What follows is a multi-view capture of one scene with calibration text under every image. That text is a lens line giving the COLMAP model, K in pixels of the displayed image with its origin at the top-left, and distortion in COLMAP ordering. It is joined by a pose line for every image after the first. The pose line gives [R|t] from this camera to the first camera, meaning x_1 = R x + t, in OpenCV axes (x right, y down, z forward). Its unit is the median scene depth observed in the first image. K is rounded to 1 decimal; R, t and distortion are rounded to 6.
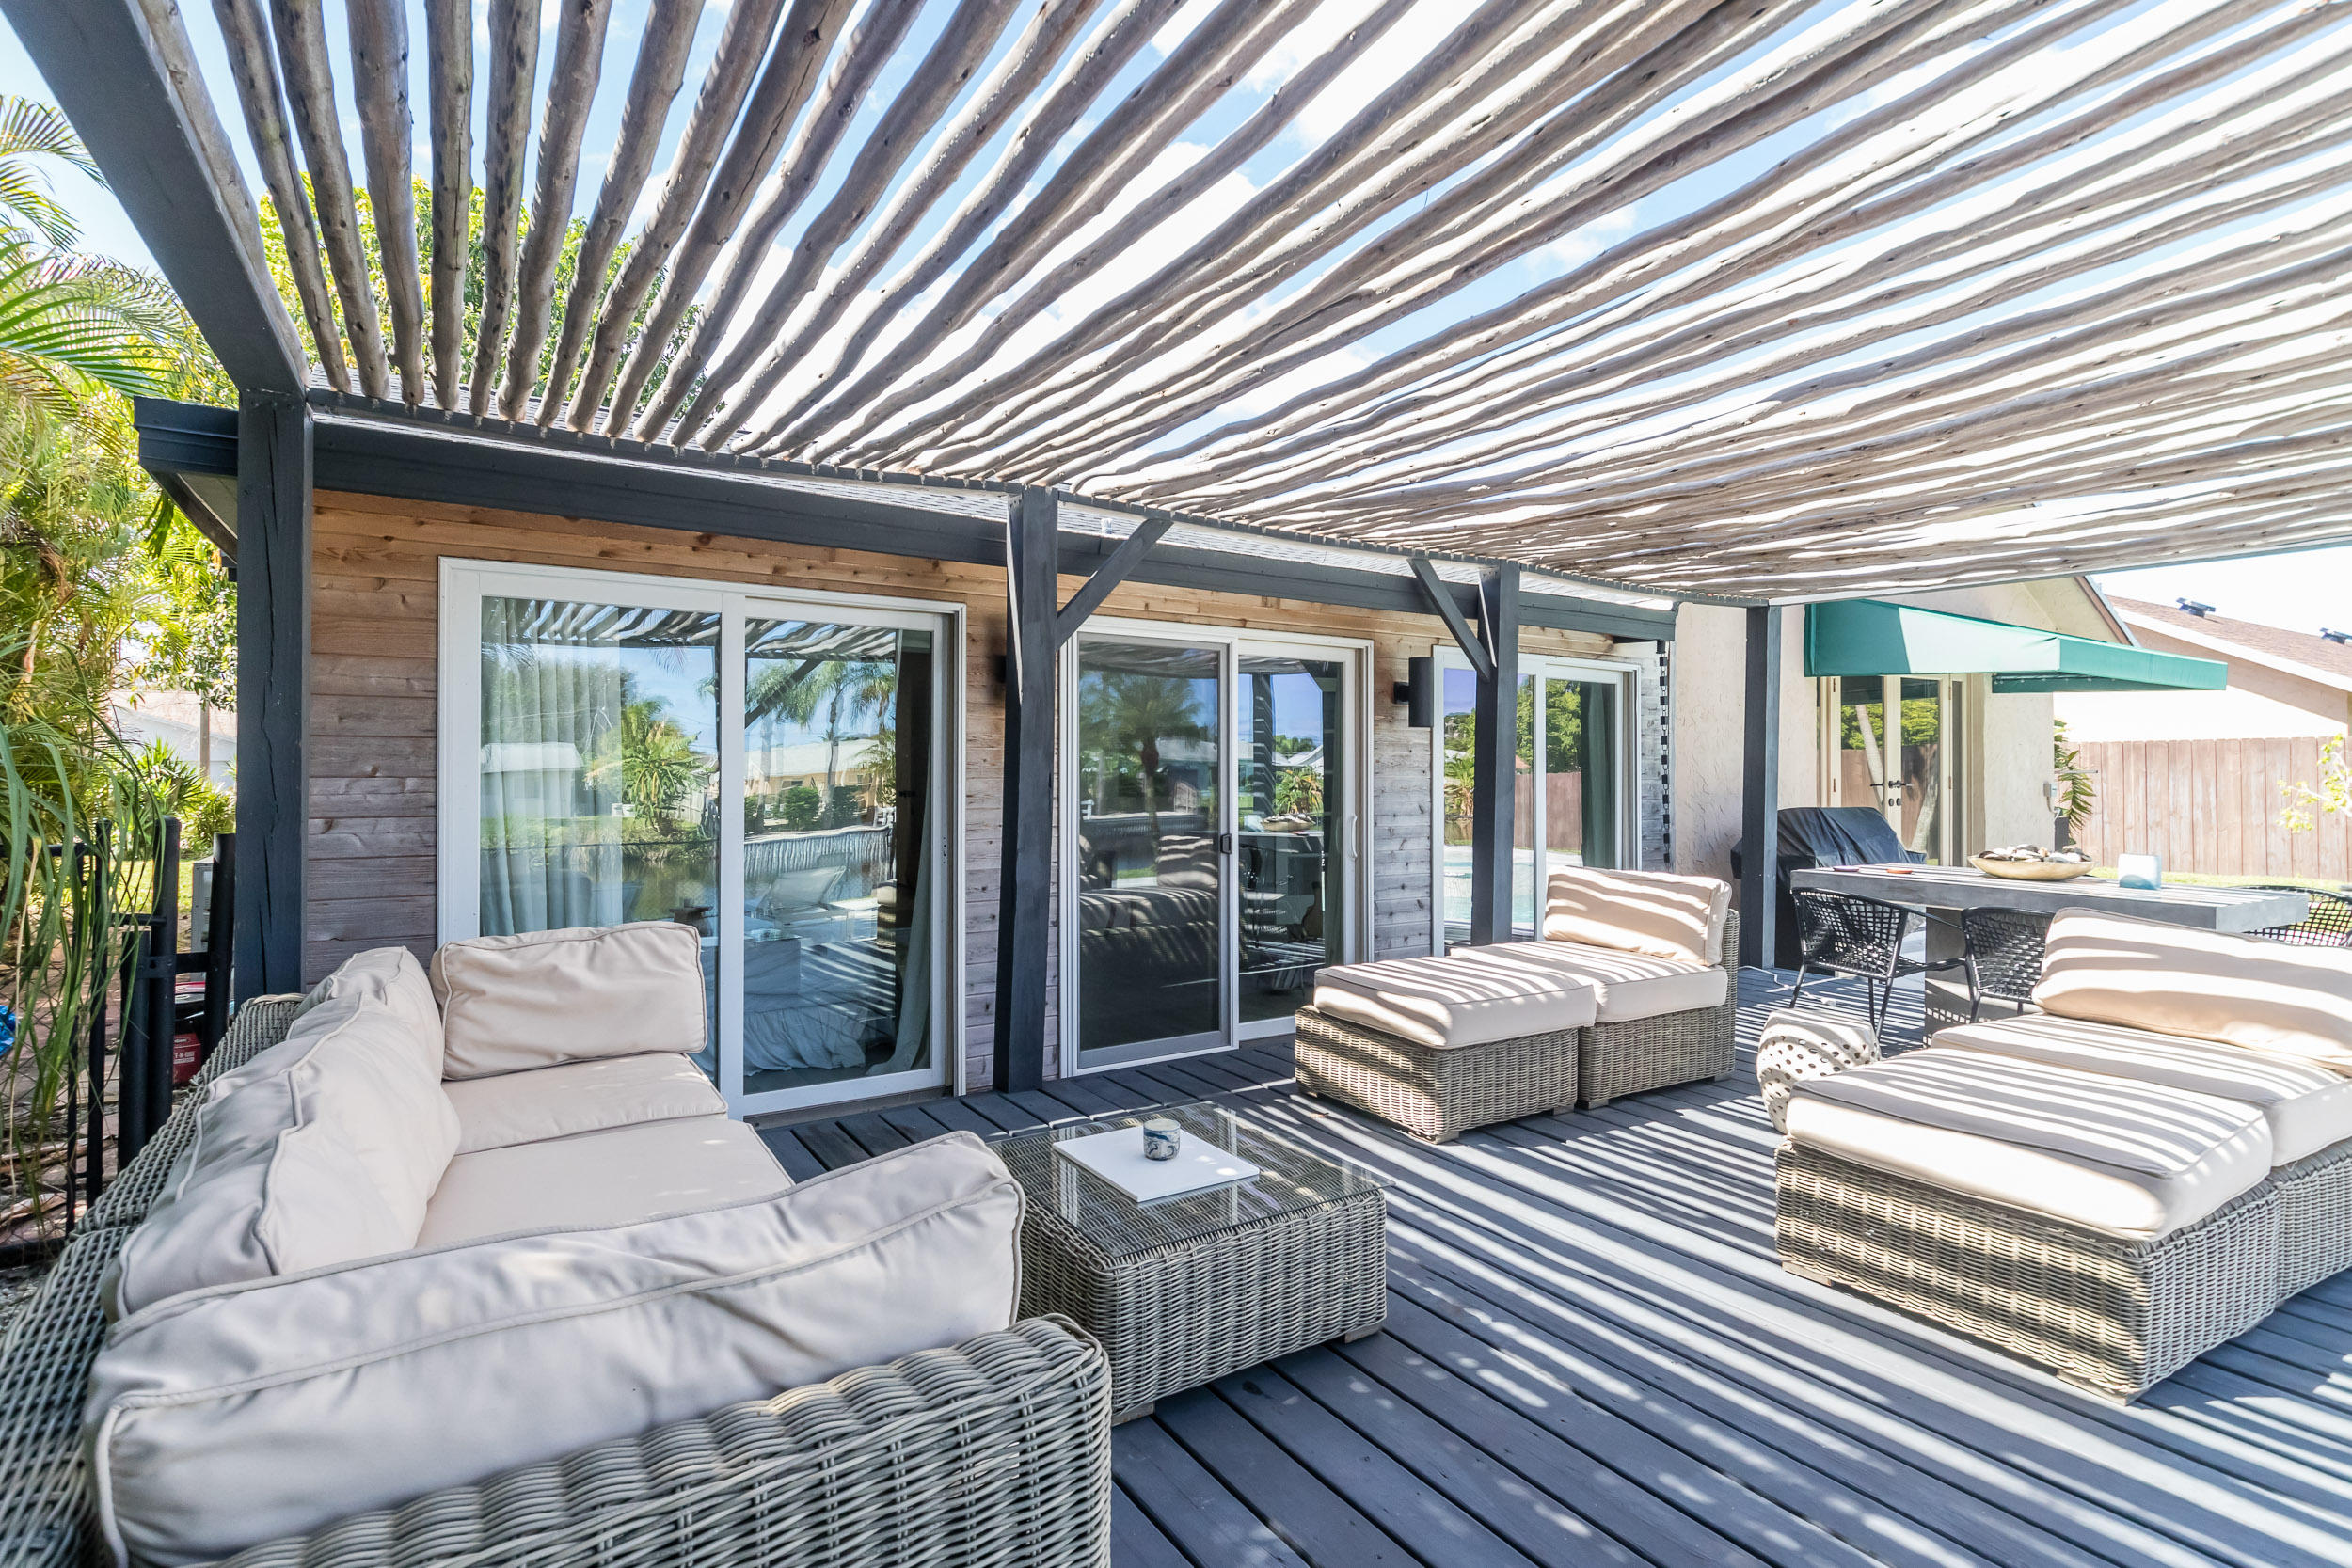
lens RADIAL K [[1158.3, 0, 1169.7], [0, 1158.3, 772.6], [0, 0, 1]] dist [0.016141, -0.004992]
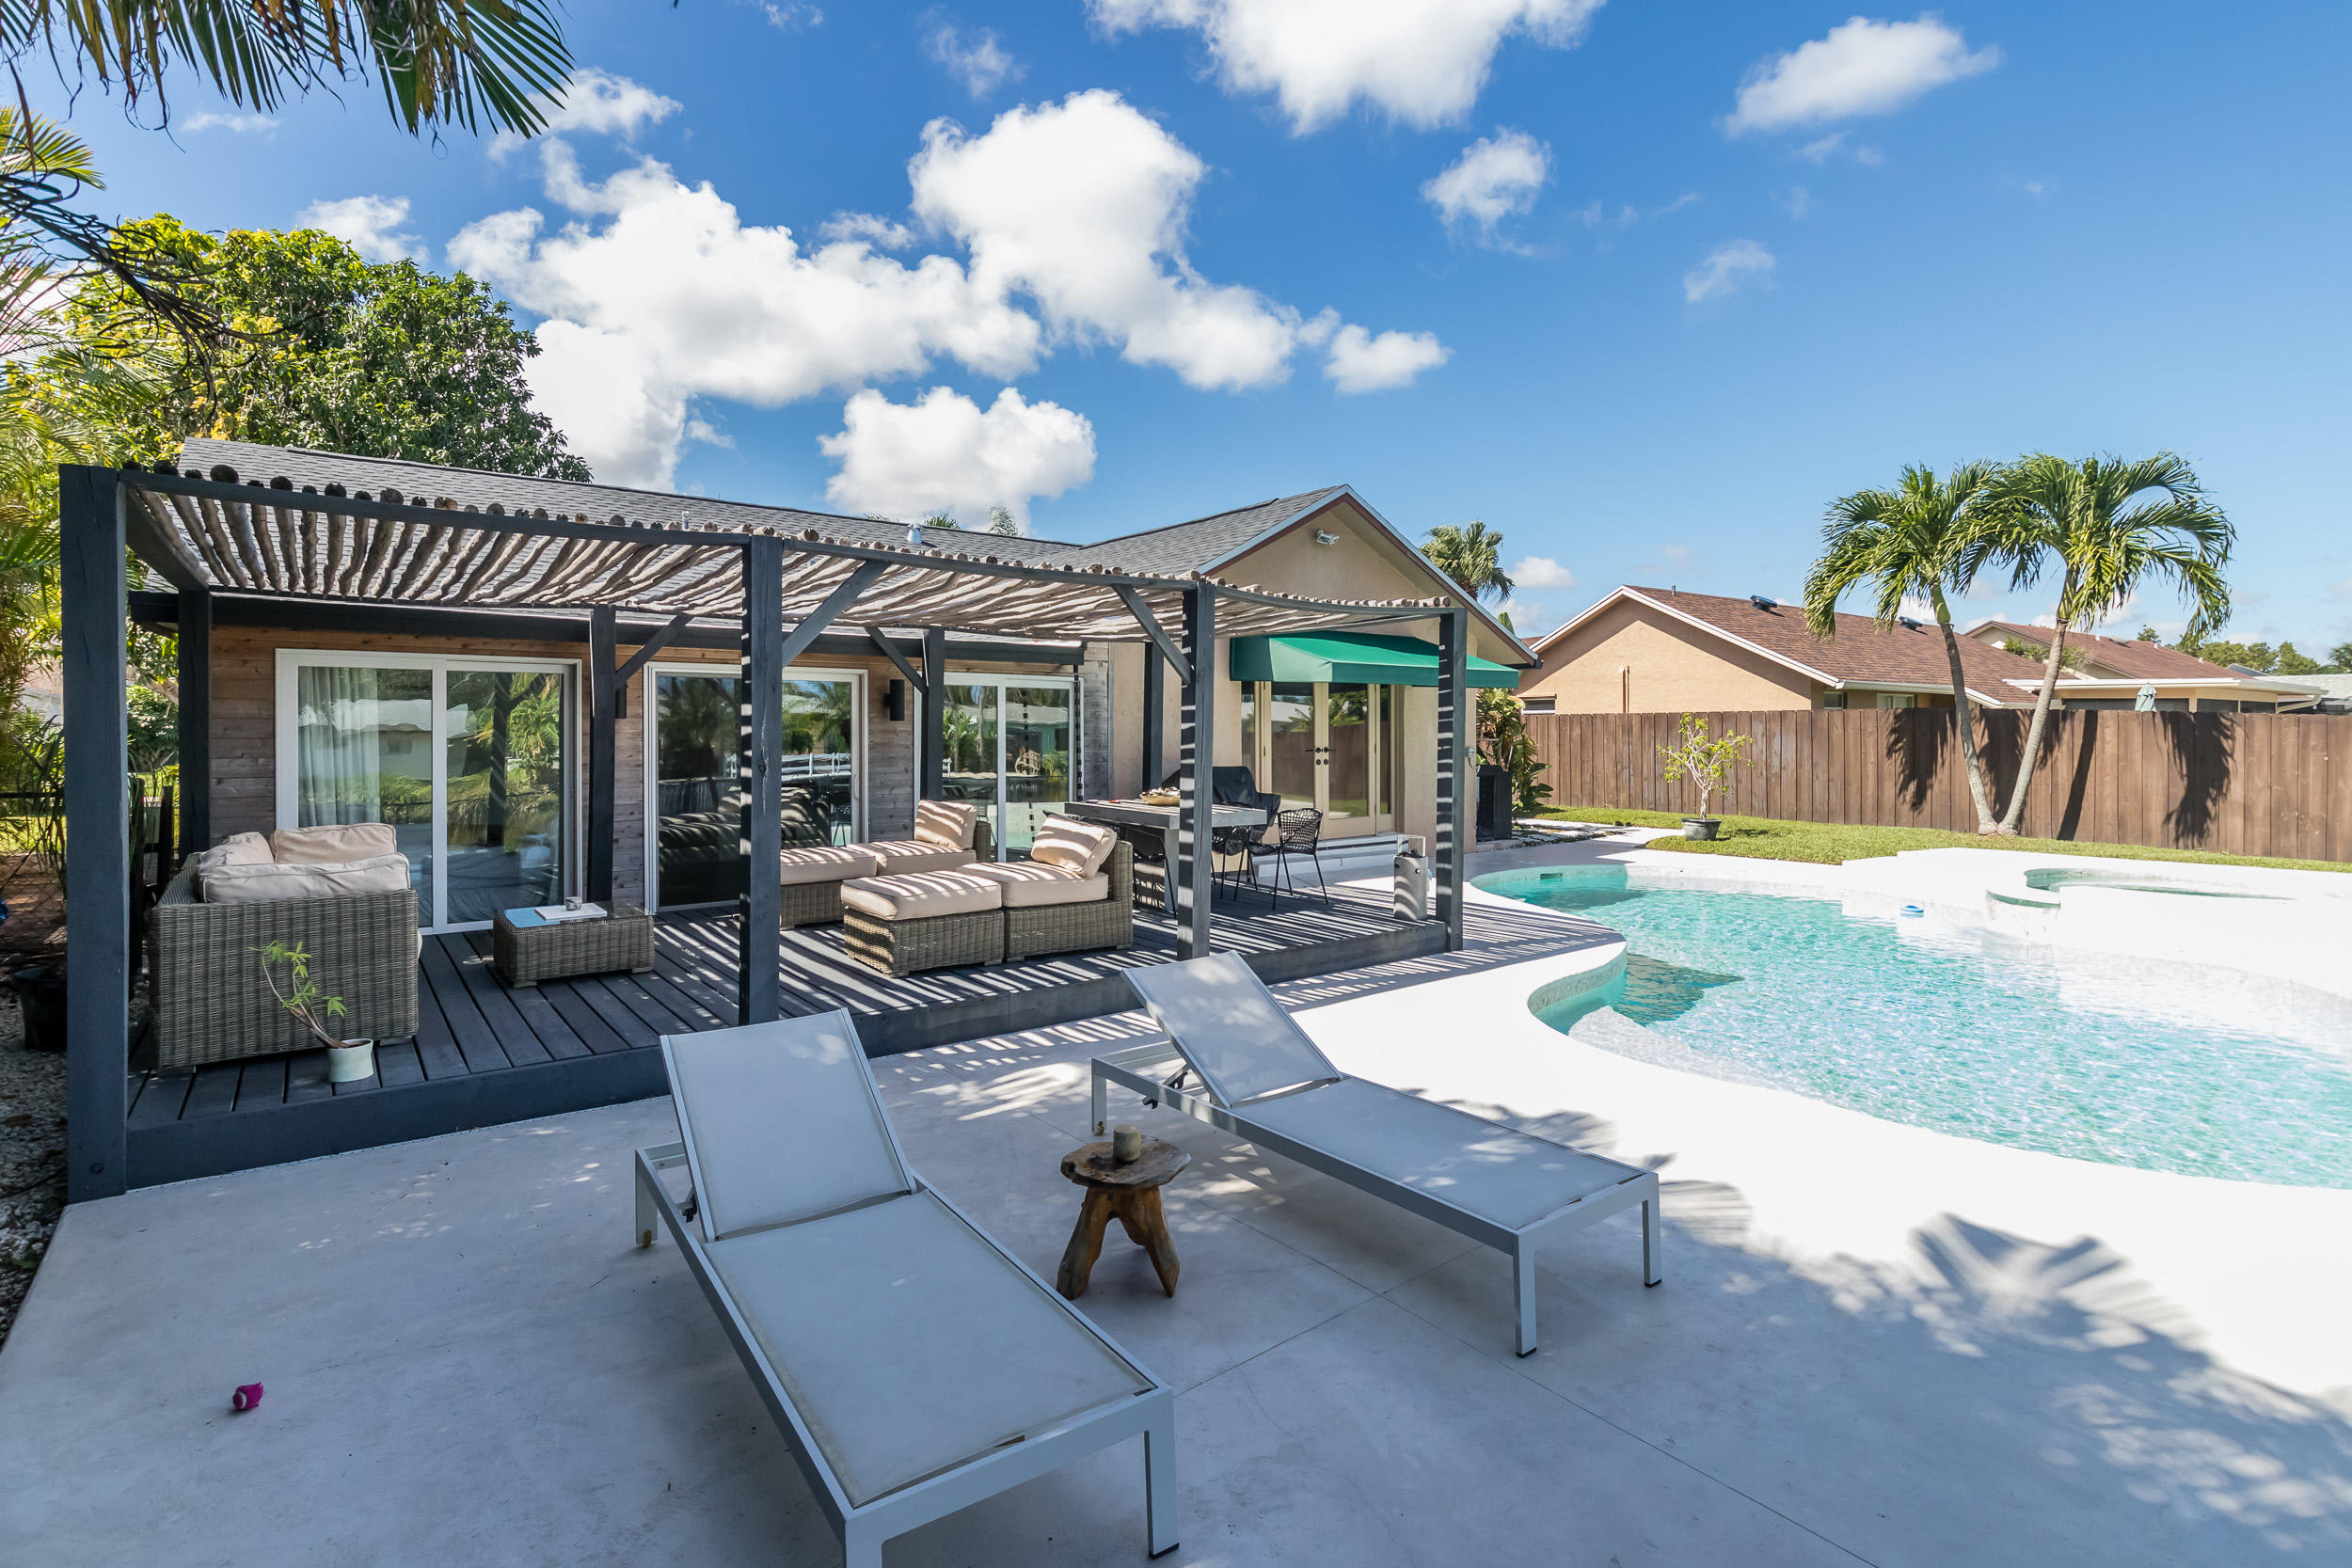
lens RADIAL K [[1158.3, 0, 1138.6], [0, 1158.3, 735.7], [0, 0, 1]] dist [0.016141, -0.004992]
pose [[0.997988, -0.002768, 0.063345, 0.739890], [0.002434, 0.999983, 0.005350, -0.041870], [-0.063359, -0.005185, 0.997977, -1.117920]]
